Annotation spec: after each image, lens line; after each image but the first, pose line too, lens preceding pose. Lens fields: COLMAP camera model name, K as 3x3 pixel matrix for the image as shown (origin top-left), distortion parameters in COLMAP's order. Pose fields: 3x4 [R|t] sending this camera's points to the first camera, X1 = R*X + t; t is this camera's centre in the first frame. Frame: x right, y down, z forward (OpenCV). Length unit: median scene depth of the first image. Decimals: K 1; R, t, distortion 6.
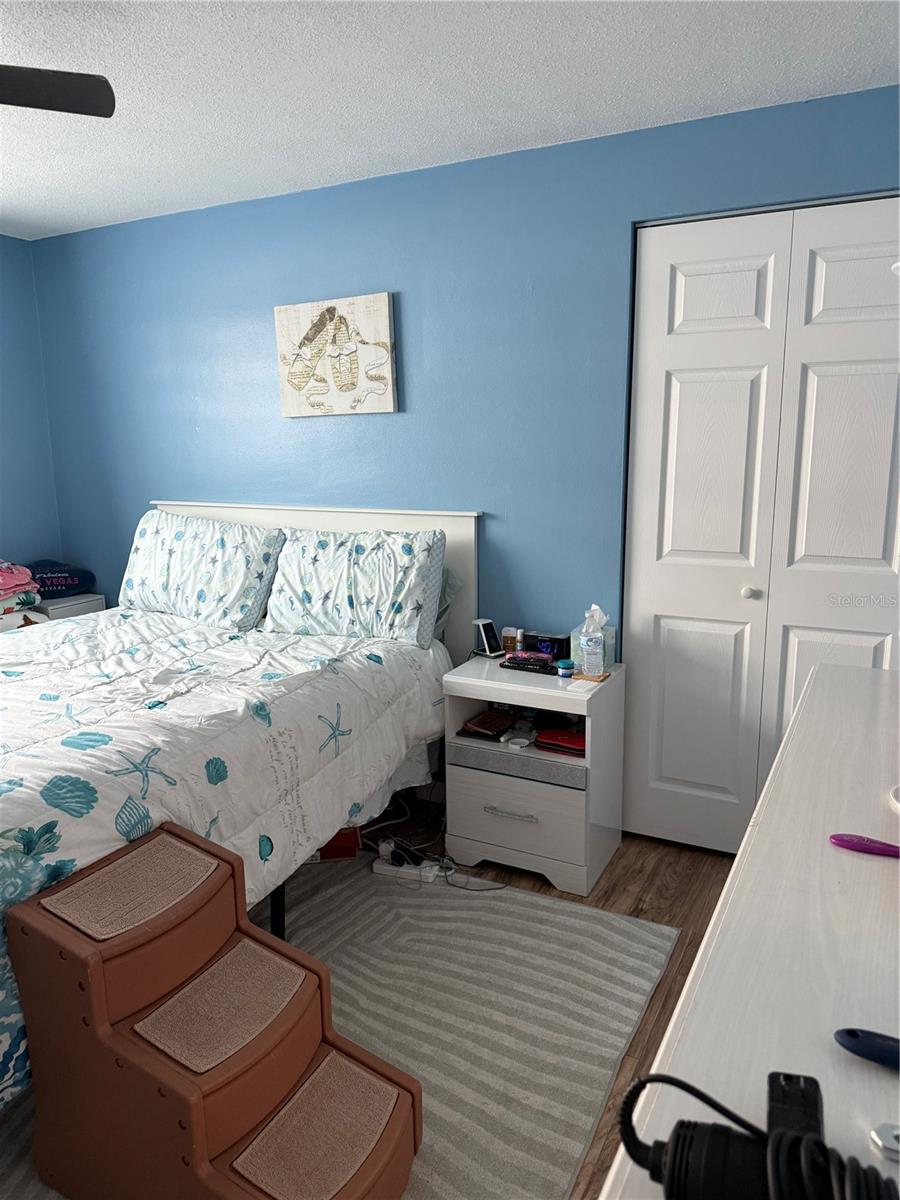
lens RADIAL K [[854.4, 0, 450.0], [0, 854.4, 600.0], [0, 0, 1]] dist [-0.005781, -0.007051]
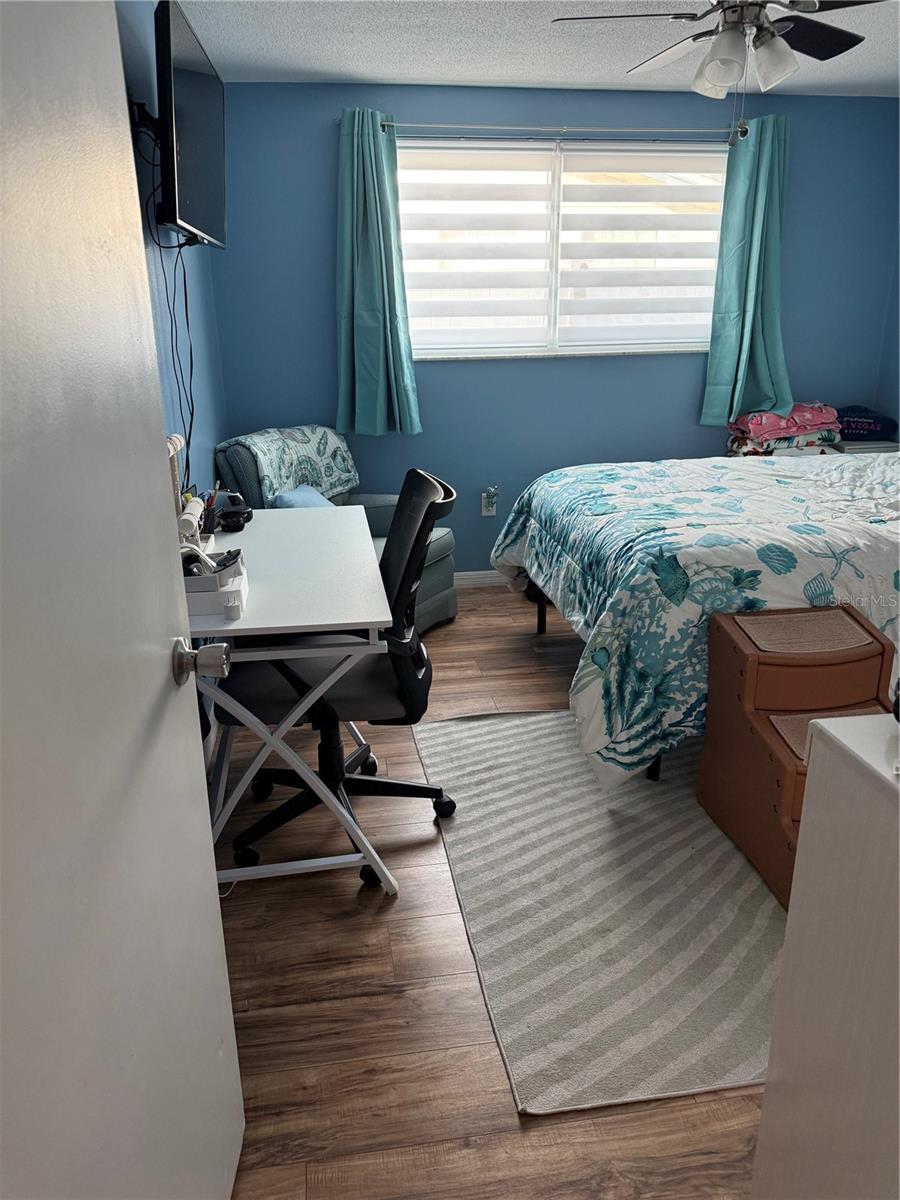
lens RADIAL K [[845.3, 0, 450.0], [0, 845.3, 600.0], [0, 0, 1]] dist [0.180094, -0.414316]
pose [[0.591862, 0.261927, -0.762295, 0.292725], [-0.145057, 0.964901, 0.218917, 0.062205], [0.792879, -0.018992, 0.609083, -0.242136]]
